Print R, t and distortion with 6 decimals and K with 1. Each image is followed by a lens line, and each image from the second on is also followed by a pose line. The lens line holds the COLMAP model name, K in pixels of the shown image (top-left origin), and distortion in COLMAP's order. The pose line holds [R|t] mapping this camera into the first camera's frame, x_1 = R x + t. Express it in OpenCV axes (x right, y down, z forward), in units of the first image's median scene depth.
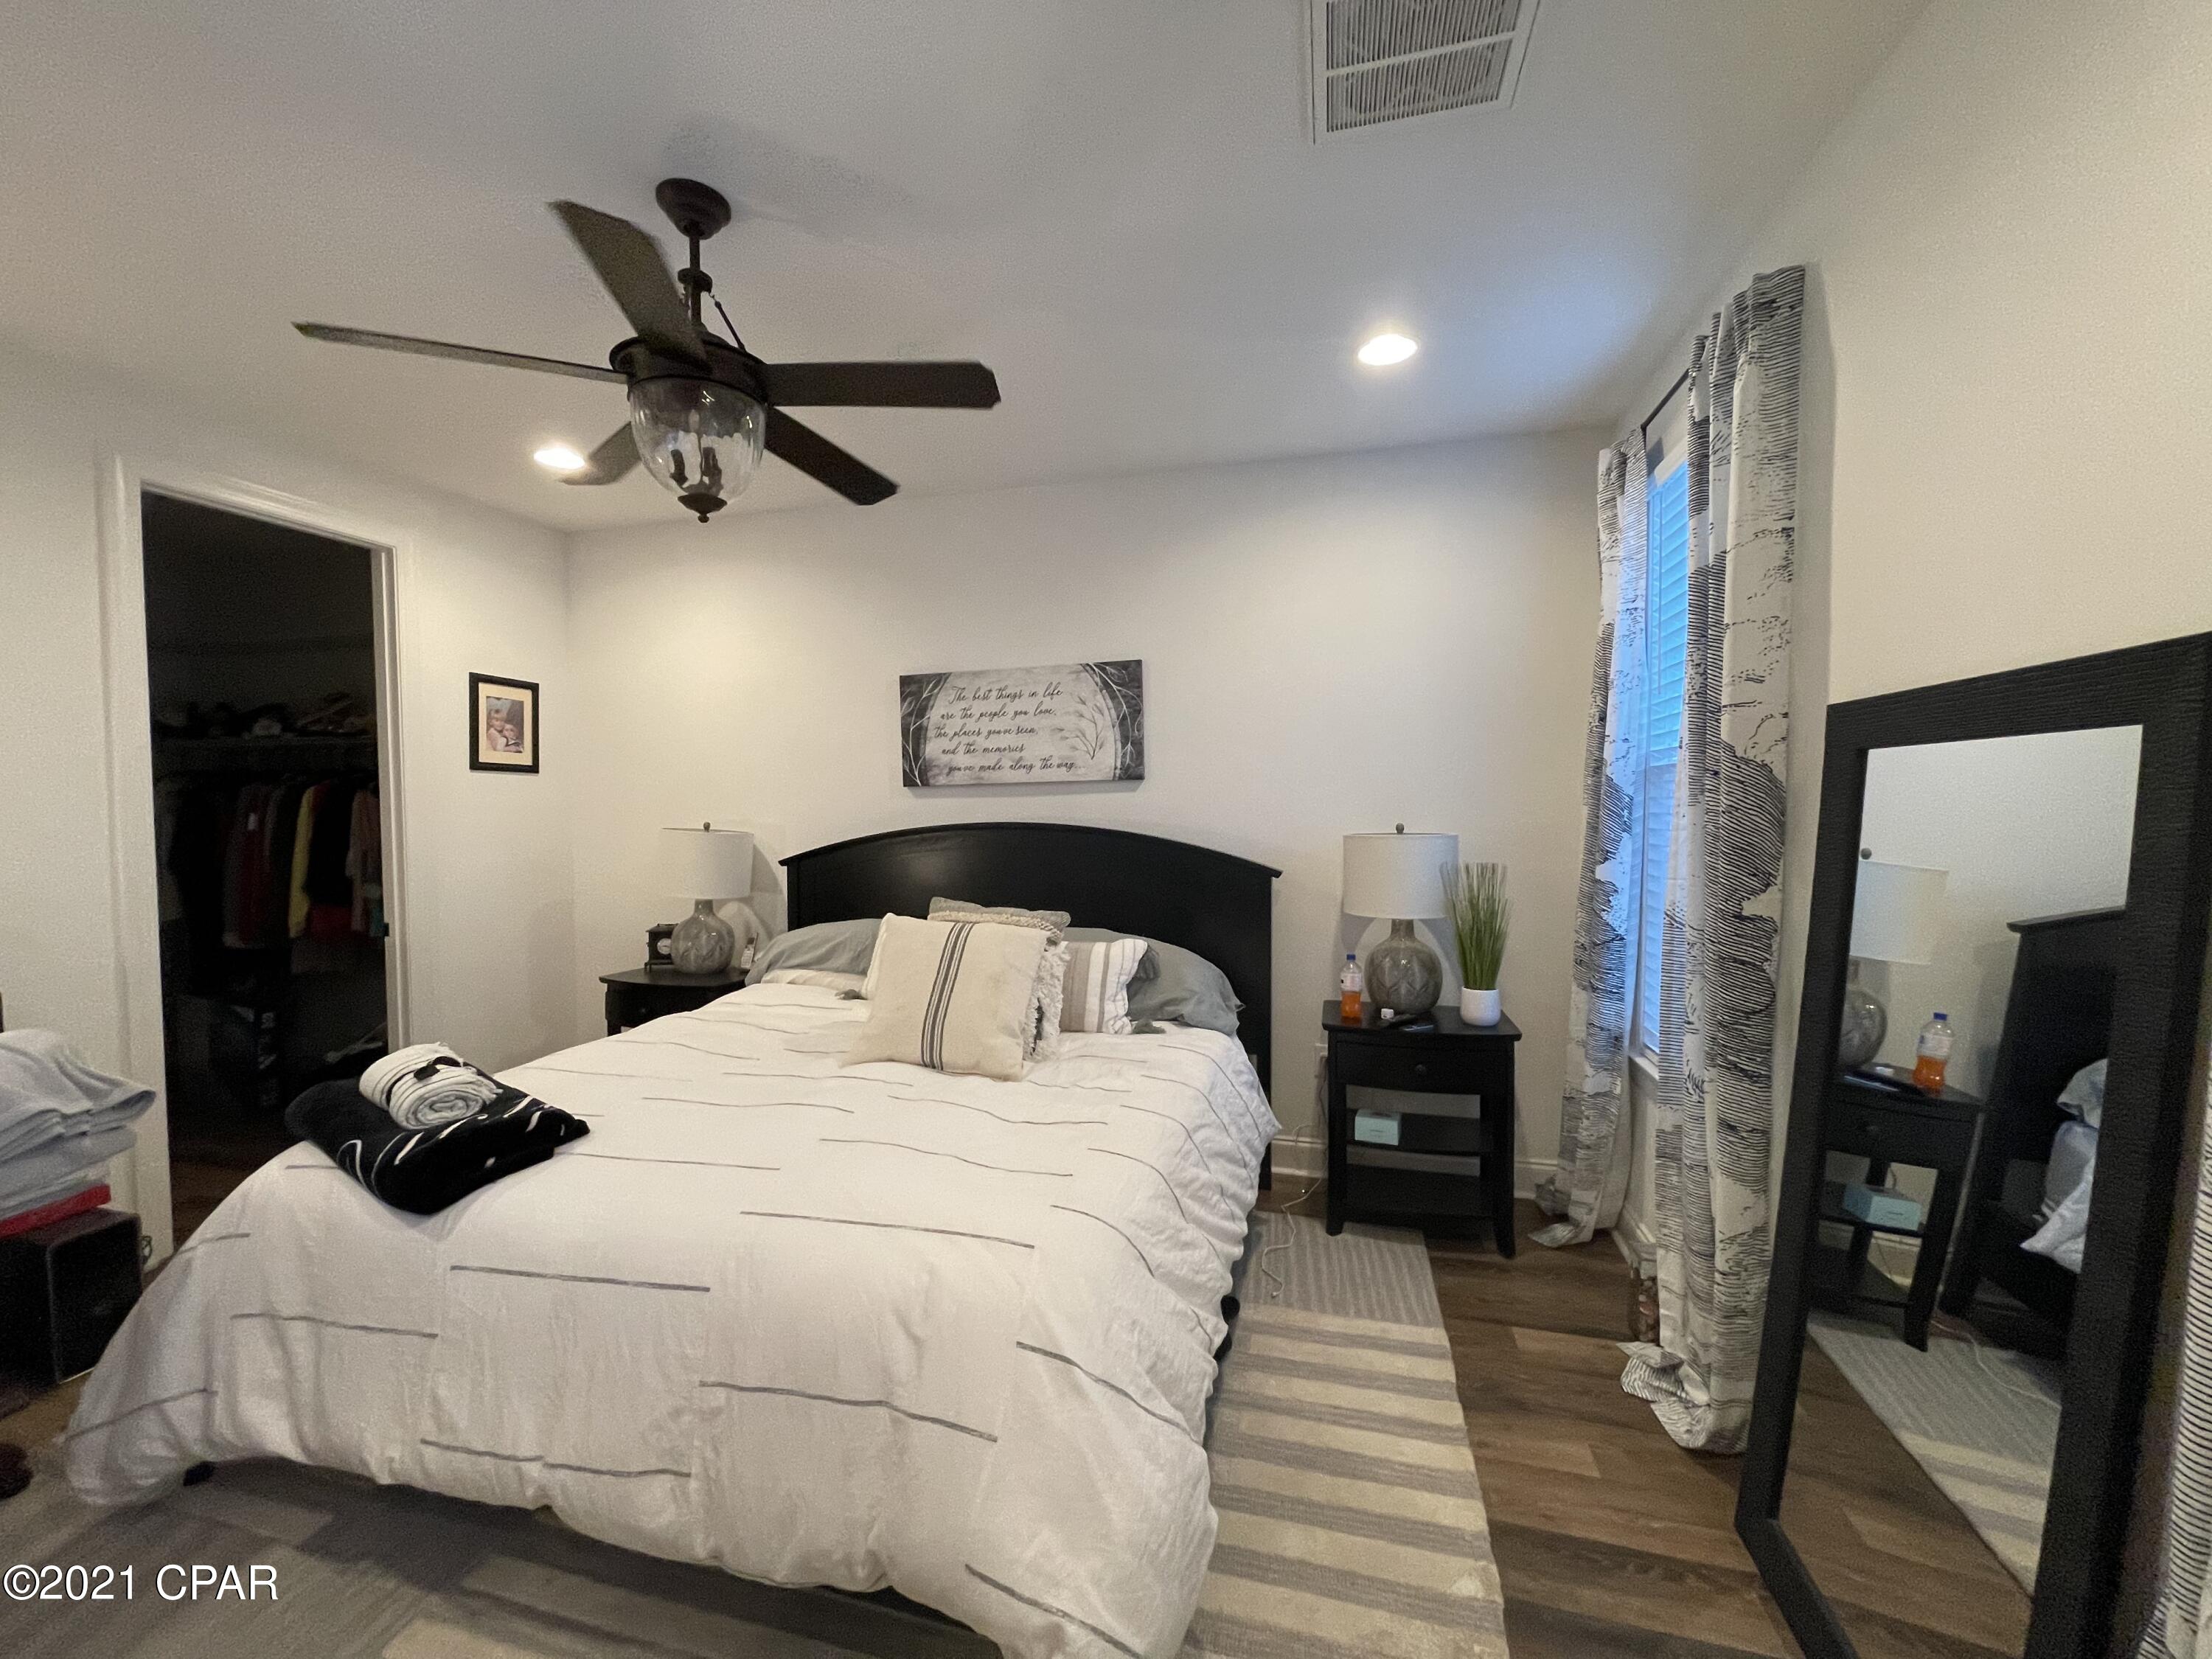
lens RADIAL K [[895.8, 0, 1096.9], [0, 895.8, 832.2], [0, 0, 1]] dist [0.001454, -0.000347]
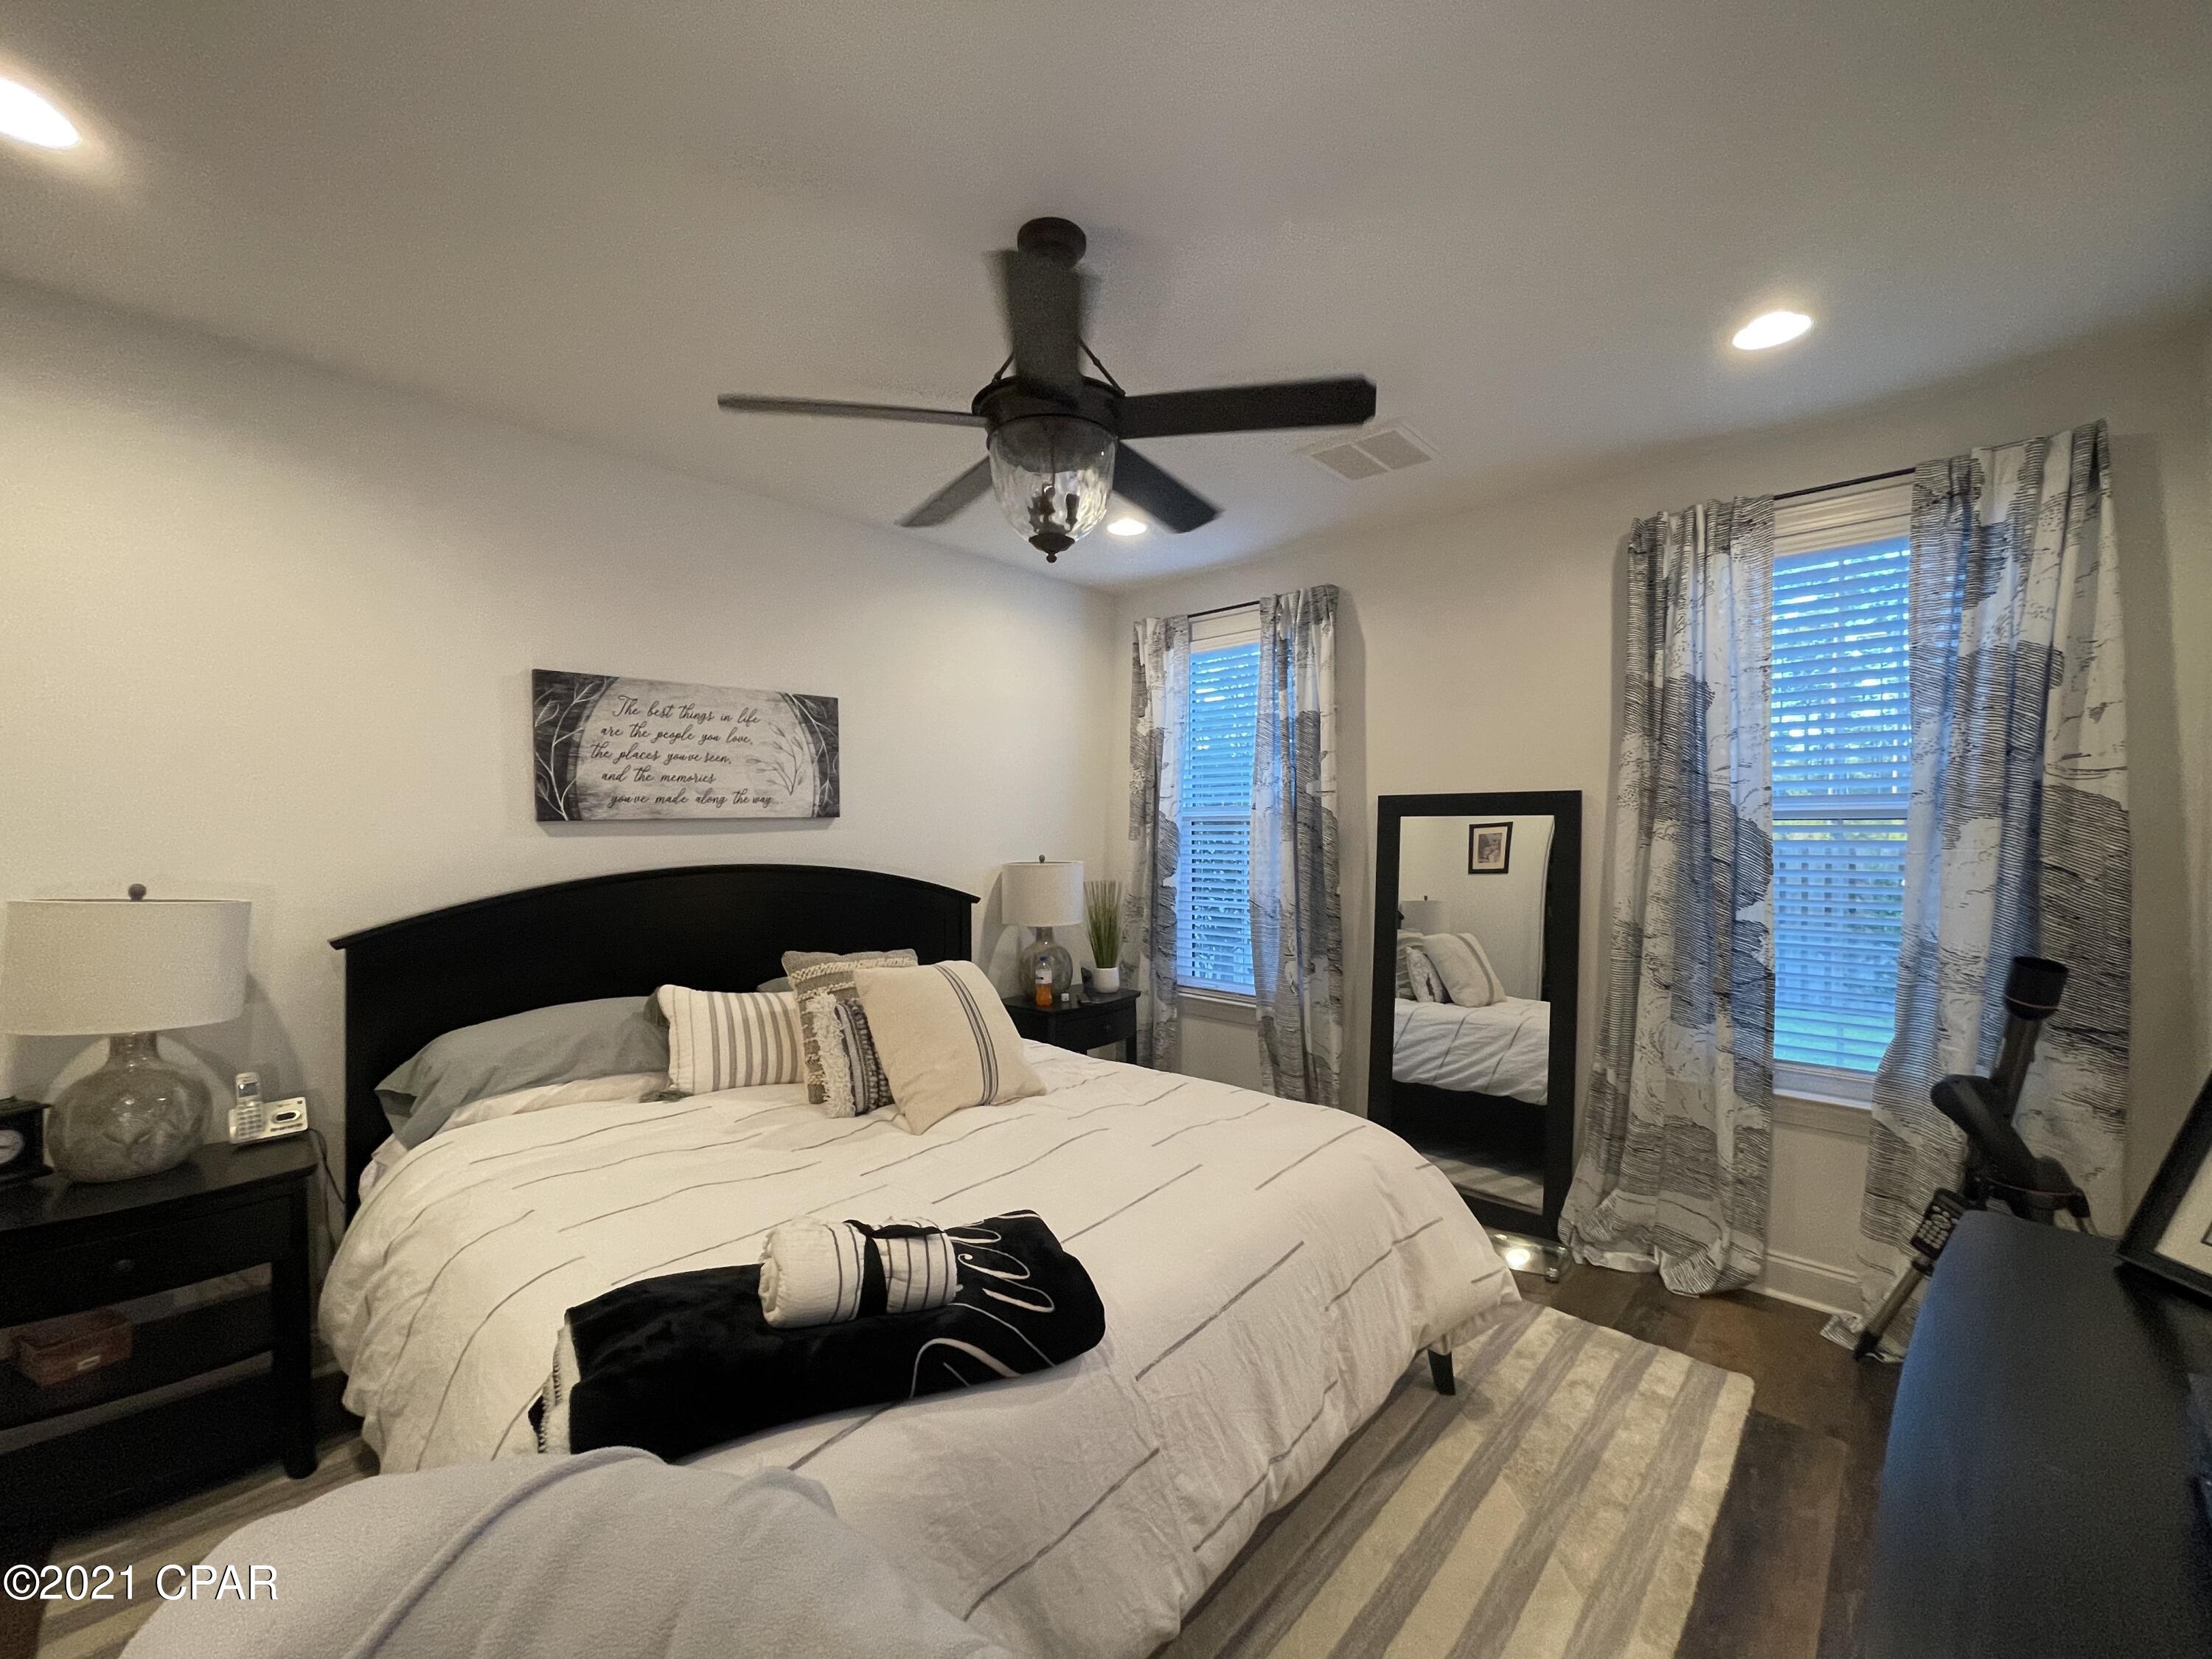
lens RADIAL K [[895.8, 0, 1096.9], [0, 895.8, 832.2], [0, 0, 1]] dist [0.001454, -0.000347]
pose [[0.461805, -0.001433, 0.886981, -0.687551], [0.028558, 0.999504, -0.013253, -0.019894], [-0.886522, 0.031451, 0.461617, 0.274055]]
